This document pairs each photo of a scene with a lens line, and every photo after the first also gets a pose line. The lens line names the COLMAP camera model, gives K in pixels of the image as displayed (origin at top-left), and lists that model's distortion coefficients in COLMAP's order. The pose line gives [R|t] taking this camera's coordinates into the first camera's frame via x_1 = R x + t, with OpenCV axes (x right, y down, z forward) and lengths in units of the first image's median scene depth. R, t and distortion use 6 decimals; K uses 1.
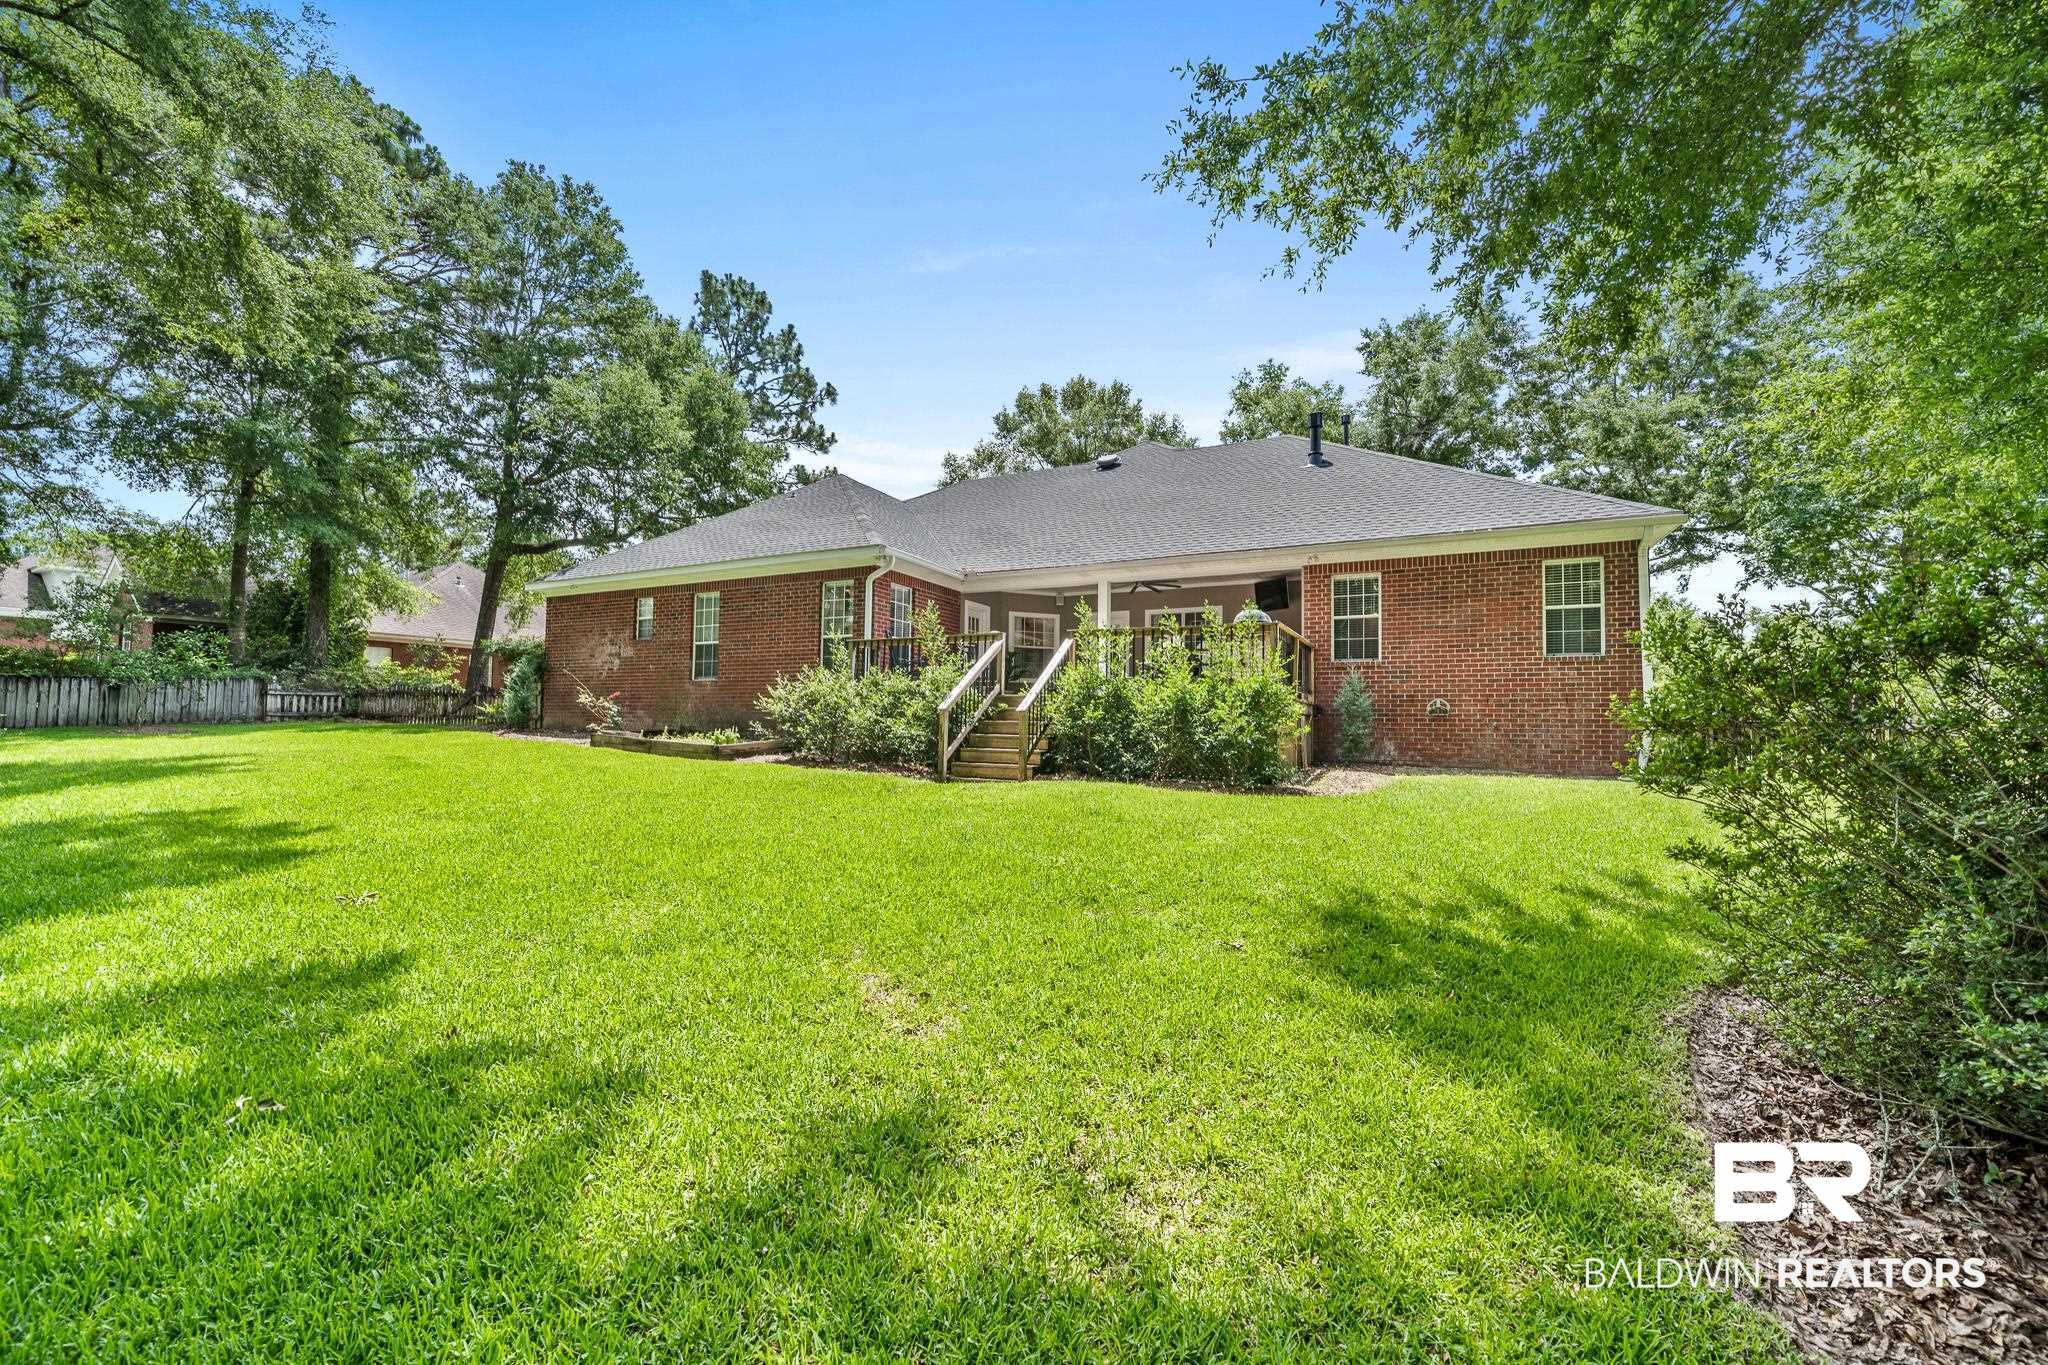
lens RADIAL K [[814.9, 0, 1031.1], [0, 814.9, 697.8], [0, 0, 1]] dist [-0.001061, -0.000299]
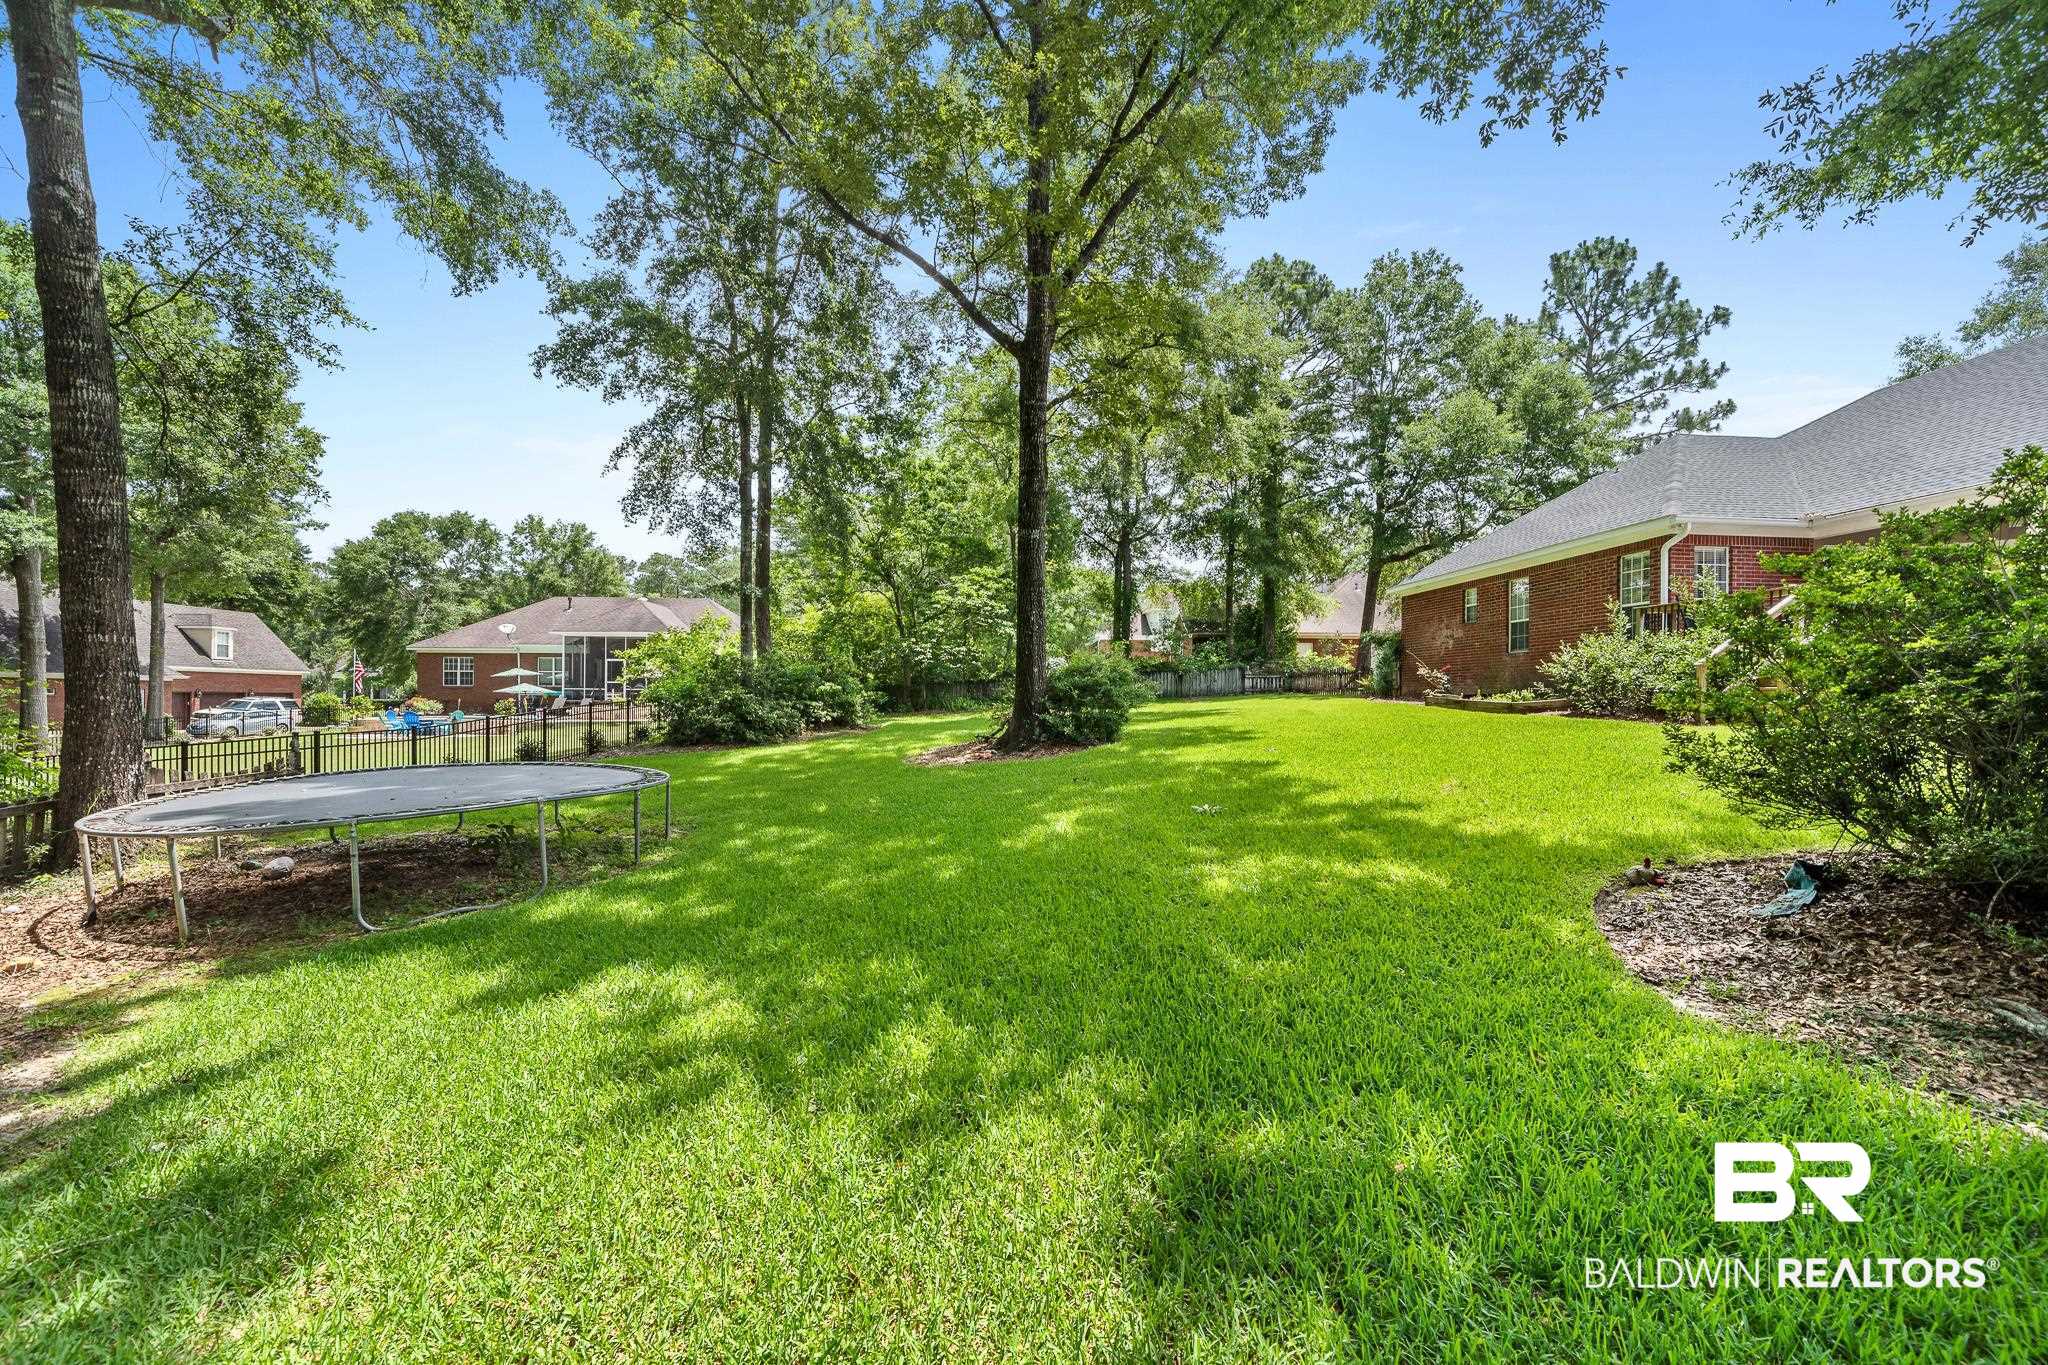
lens RADIAL K [[814.9, 0, 1026.5], [0, 814.9, 694.7], [0, 0, 1]] dist [-0.001061, -0.000299]
pose [[0.523075, -0.015950, -0.852137, 0.169775], [0.033051, 0.999452, 0.001581, 0.010903], [0.851645, -0.028991, 0.523316, -0.173299]]
